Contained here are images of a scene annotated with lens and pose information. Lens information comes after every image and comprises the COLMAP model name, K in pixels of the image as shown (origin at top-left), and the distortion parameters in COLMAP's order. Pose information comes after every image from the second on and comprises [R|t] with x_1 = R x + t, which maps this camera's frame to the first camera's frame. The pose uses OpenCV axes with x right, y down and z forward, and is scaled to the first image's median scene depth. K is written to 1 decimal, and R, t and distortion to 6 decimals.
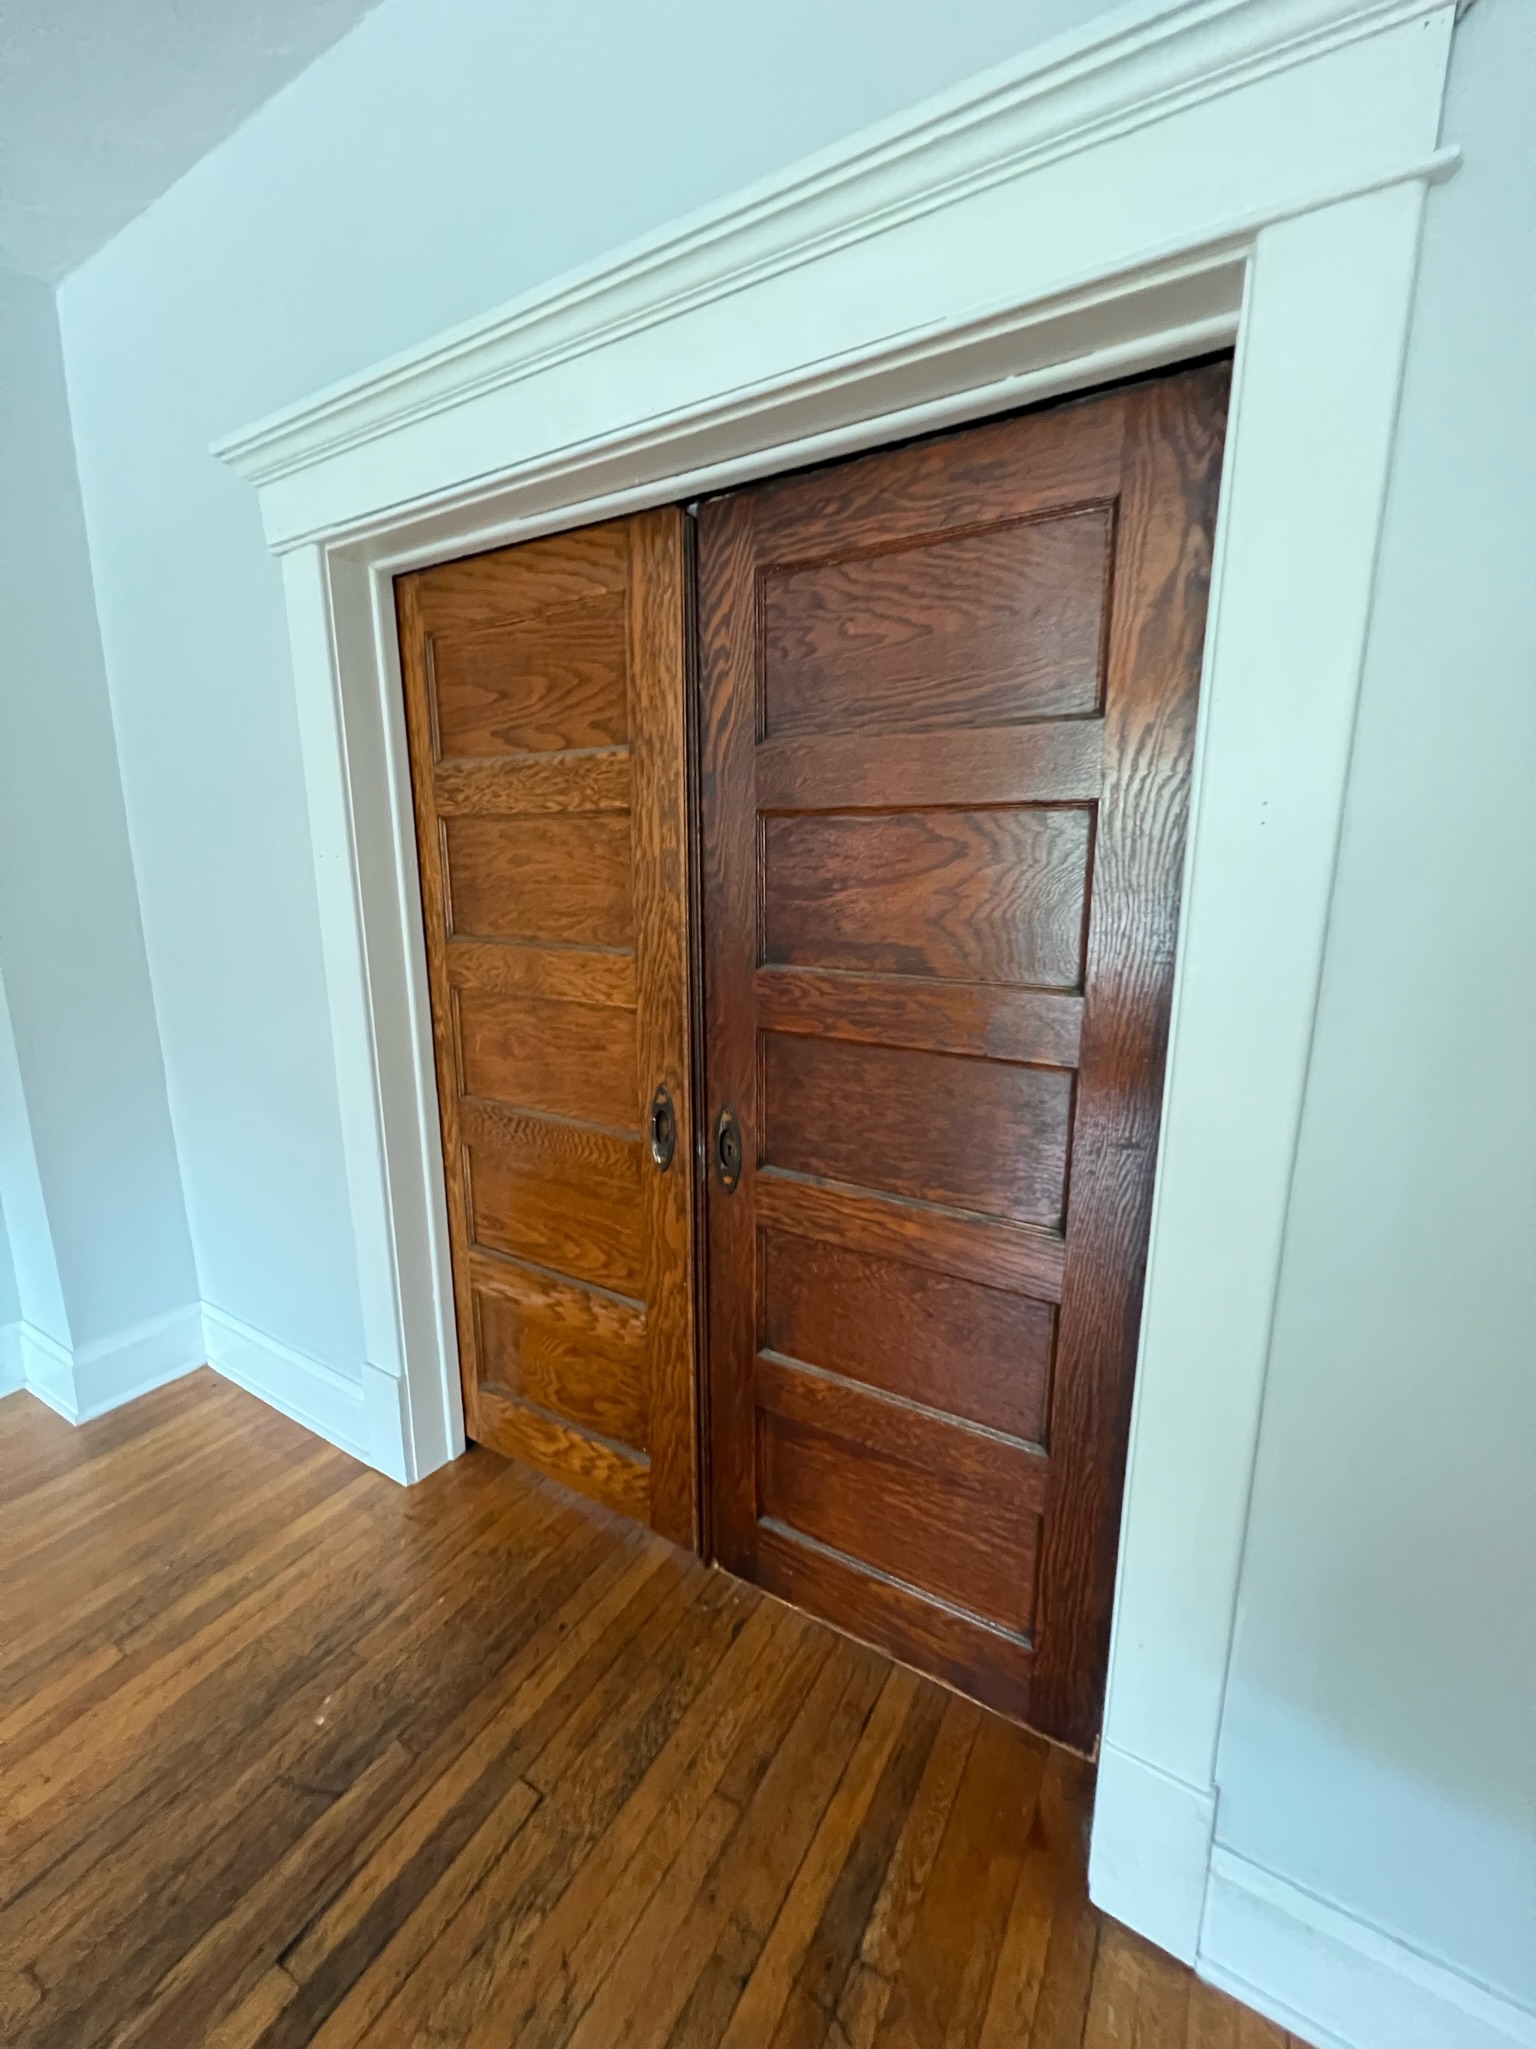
lens RADIAL K [[829.7, 0, 771.7], [0, 829.7, 1021.7], [0, 0, 1]] dist [-0.000784, 0.000759]
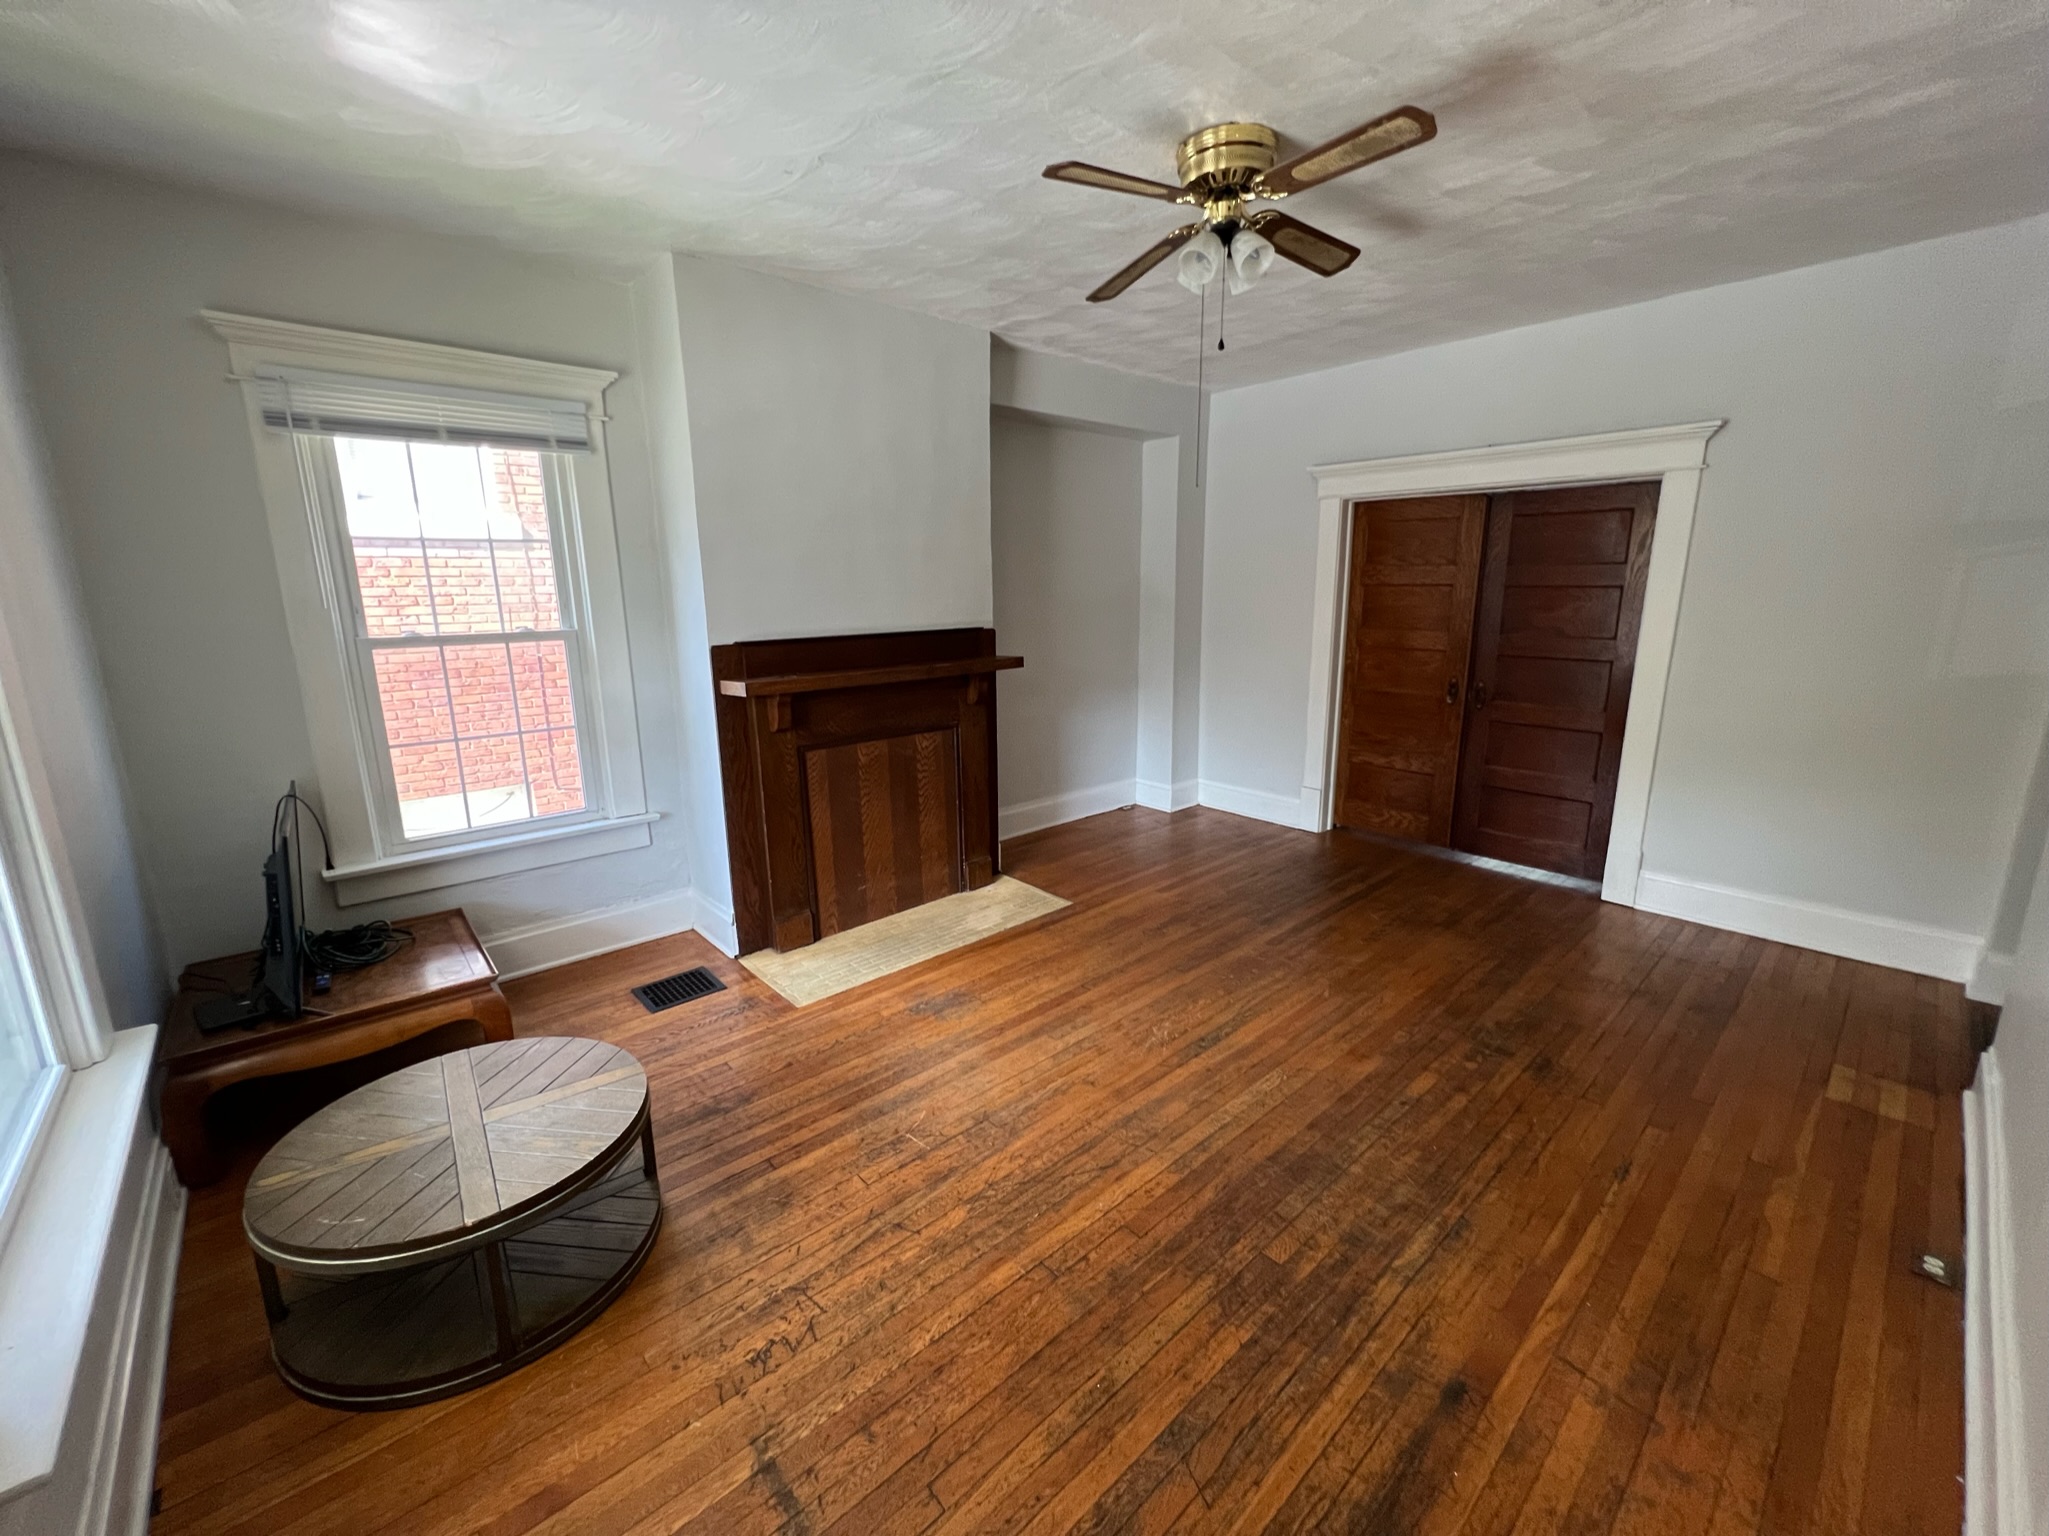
lens RADIAL K [[829.7, 0, 1021.1], [0, 829.7, 761.6], [0, 0, 1]] dist [-0.000784, 0.000759]
pose [[0.953884, 0.050448, -0.295907, -0.720082], [-0.042502, 0.998544, 0.033226, 0.352377], [0.297153, -0.019117, 0.954639, -2.322348]]
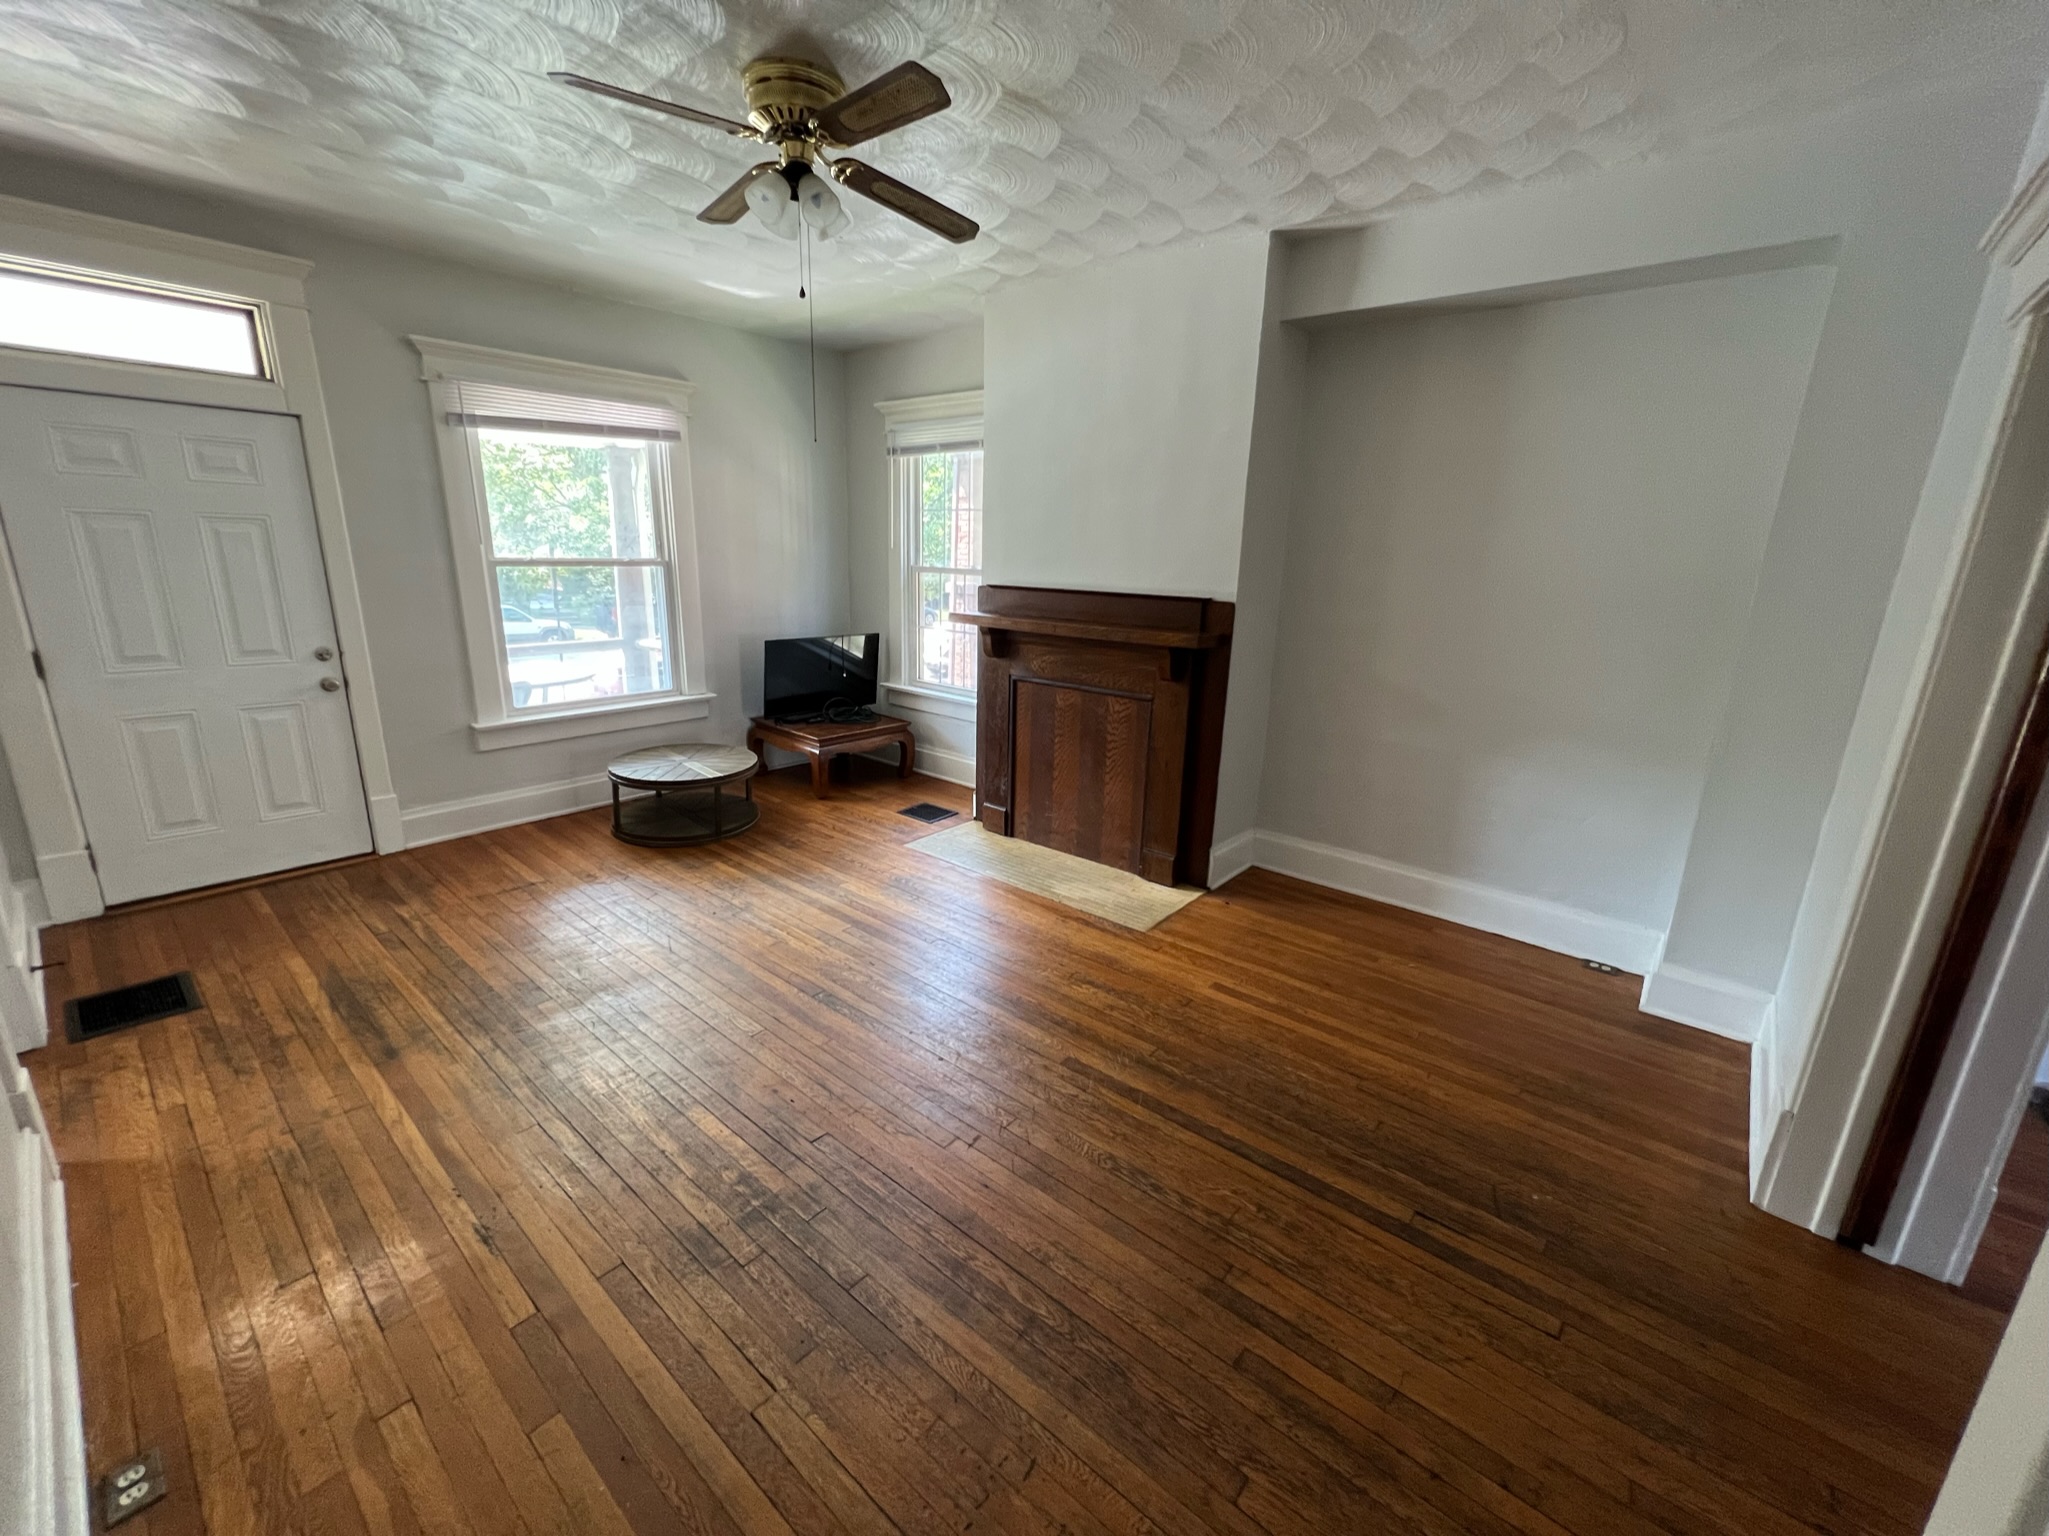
lens RADIAL K [[829.7, 0, 1031.9], [0, 829.7, 766.7], [0, 0, 1]] dist [-0.000784, 0.000759]
pose [[-0.167642, 0.249601, -0.953727, 0.748399], [-0.208933, 0.936447, 0.281804, -0.097873], [0.963454, 0.246507, -0.104838, 0.087050]]
